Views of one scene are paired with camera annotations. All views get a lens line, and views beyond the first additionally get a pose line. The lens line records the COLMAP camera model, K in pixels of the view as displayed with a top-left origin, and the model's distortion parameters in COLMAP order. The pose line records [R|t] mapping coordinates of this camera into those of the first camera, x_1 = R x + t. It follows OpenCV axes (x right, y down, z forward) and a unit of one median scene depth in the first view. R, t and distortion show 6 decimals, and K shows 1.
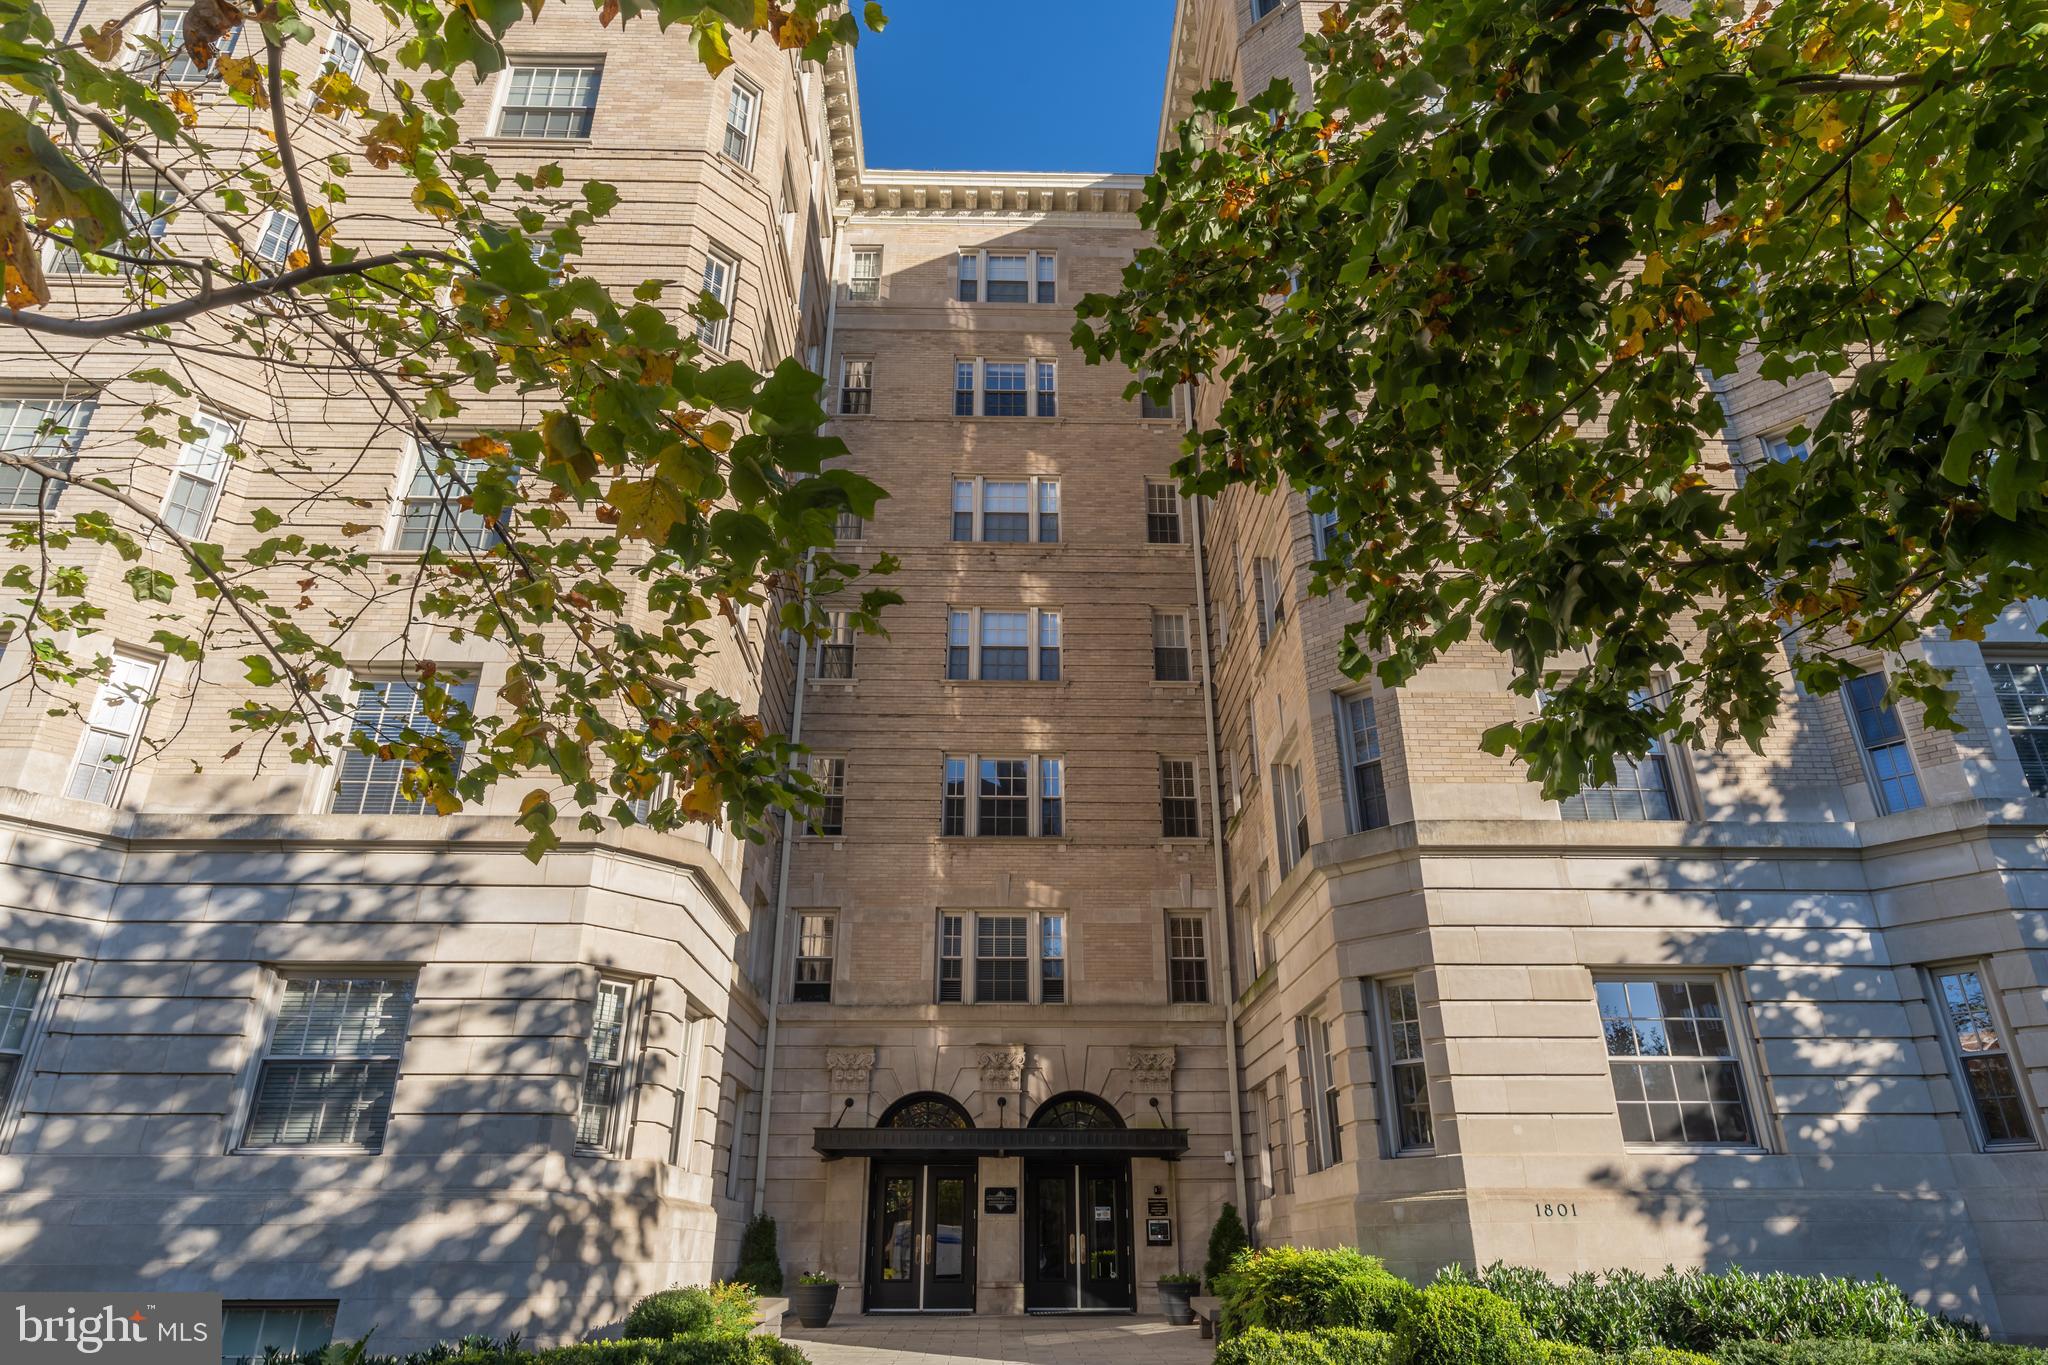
lens RADIAL K [[1240.3, 0, 1034.1], [0, 1240.3, 672.8], [0, 0, 1]] dist [0.004716, -0.003359]
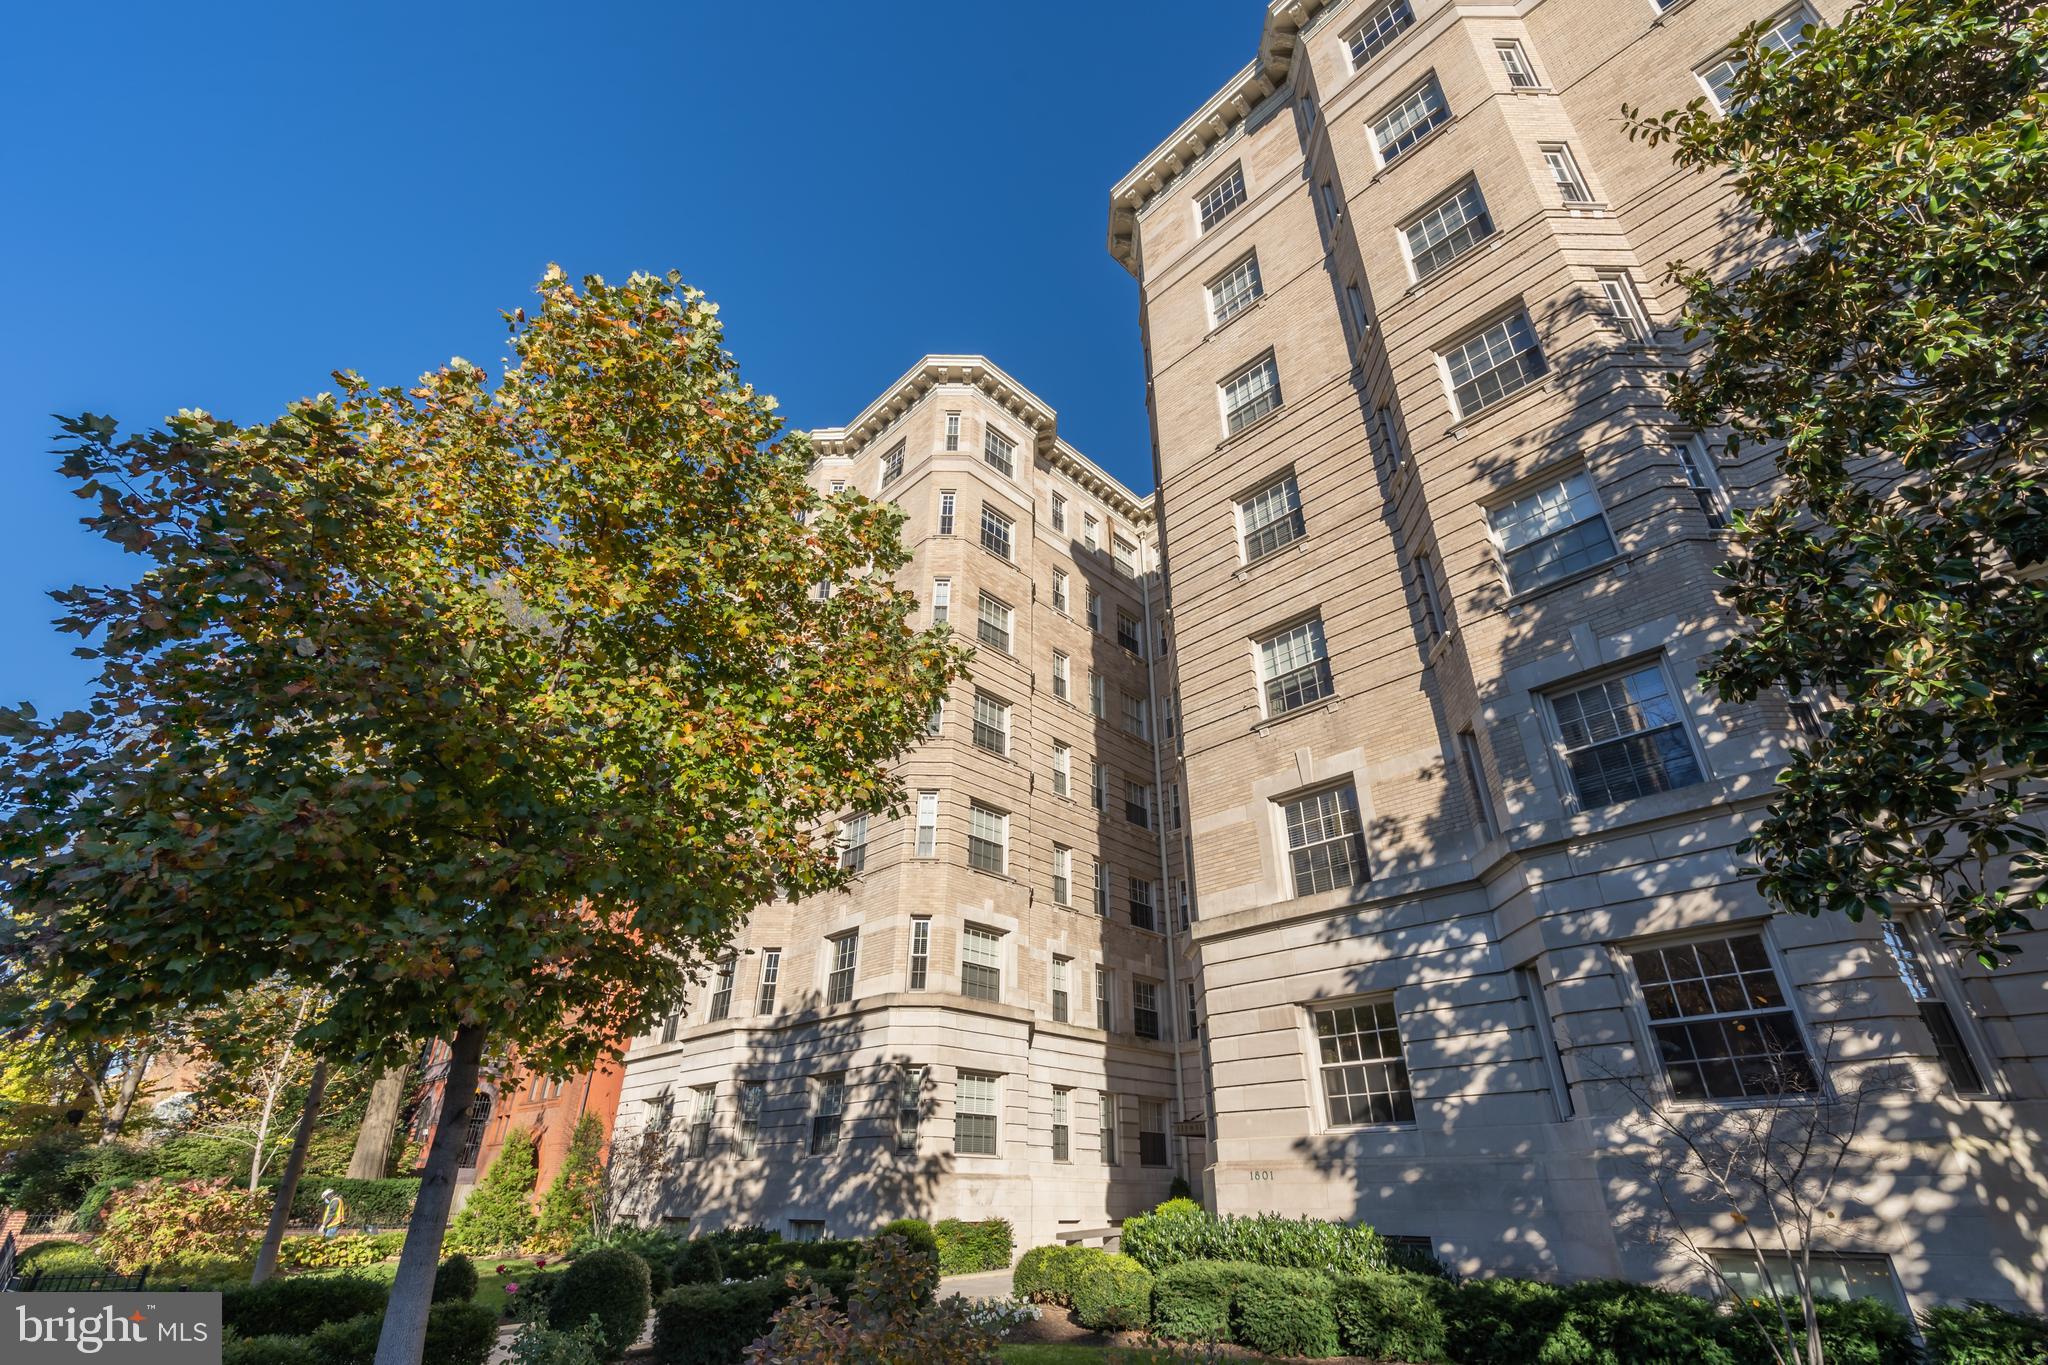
lens RADIAL K [[940.2, 0, 1025.1], [0, 940.2, 675.7], [0, 0, 1]] dist [-0.009268, 0.000469]
pose [[0.673844, -0.355914, -0.647502, 1.130679], [0.296031, 0.932974, -0.204757, 0.011067], [0.676979, -0.053706, 0.734041, -0.018792]]
